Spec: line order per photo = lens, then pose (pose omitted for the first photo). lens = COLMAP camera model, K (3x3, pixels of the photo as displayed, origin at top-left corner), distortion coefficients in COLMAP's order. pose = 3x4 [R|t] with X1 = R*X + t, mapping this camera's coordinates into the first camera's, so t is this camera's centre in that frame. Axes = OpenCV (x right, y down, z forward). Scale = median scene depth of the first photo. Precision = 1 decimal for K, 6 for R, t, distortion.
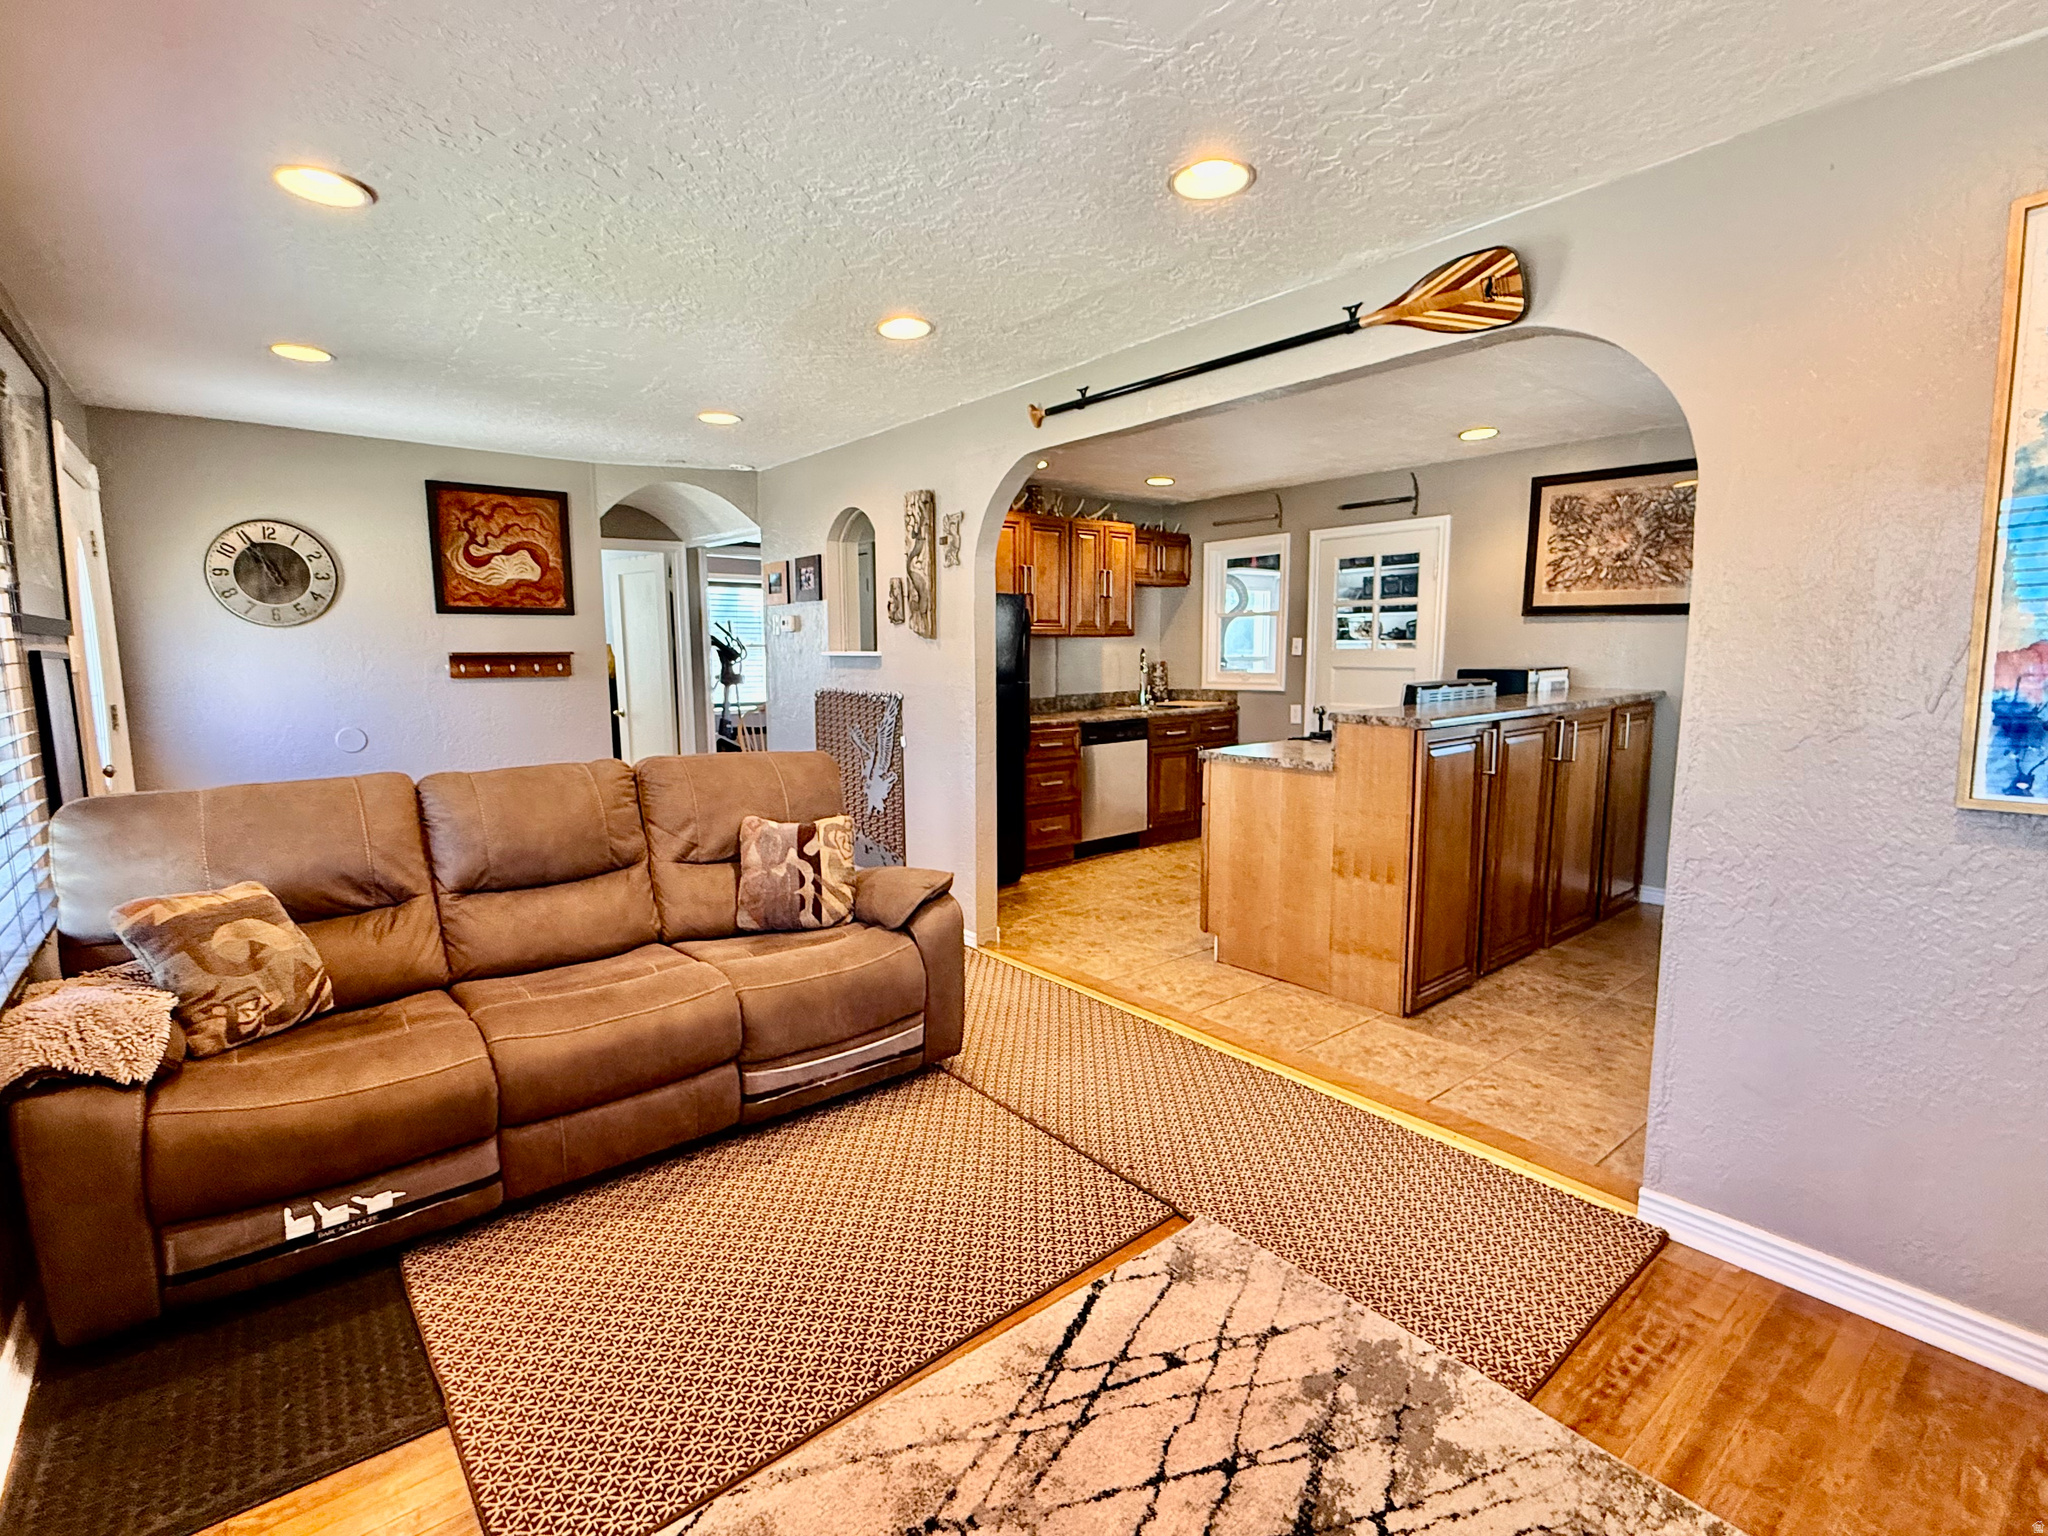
lens RADIAL K [[960.7, 0, 1024.0], [0, 960.7, 766.1], [0, 0, 1]] dist [0.000062, -0.000120]
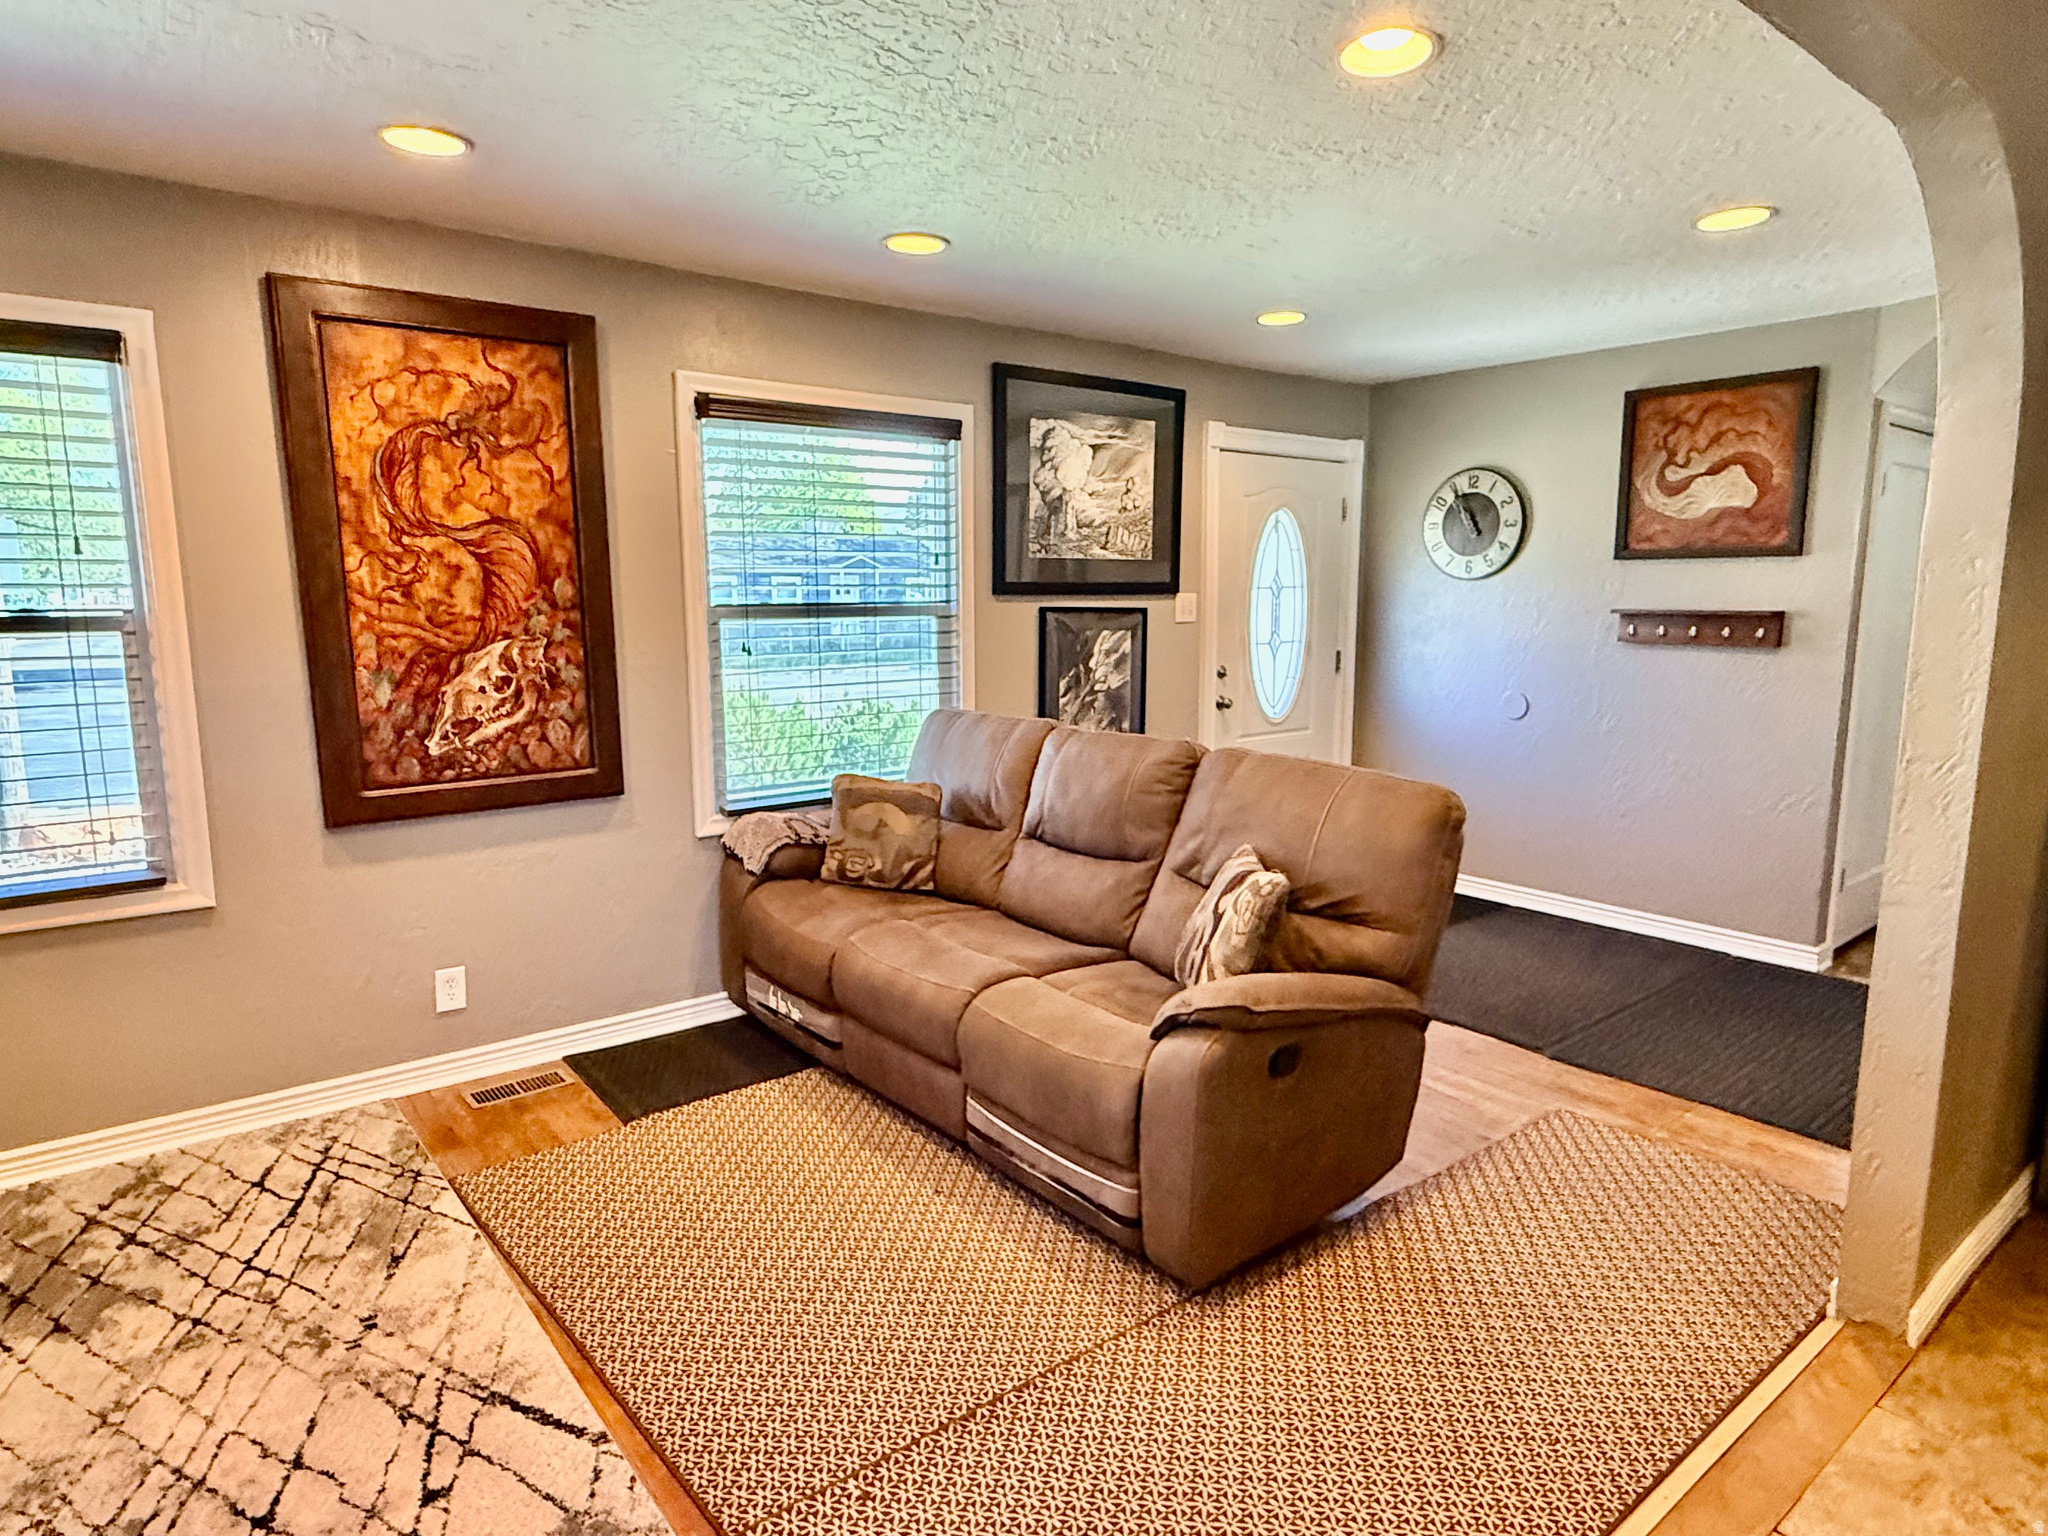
lens RADIAL K [[1174.8, 0, 1014.2], [0, 1174.8, 773.7], [0, 0, 1]] dist [-0.001943, 0.002039]
pose [[-0.017695, 0.157584, -0.987347, 0.489142], [-0.121391, 0.979858, 0.158564, -0.099619], [0.992447, 0.122661, 0.001791, 0.660670]]
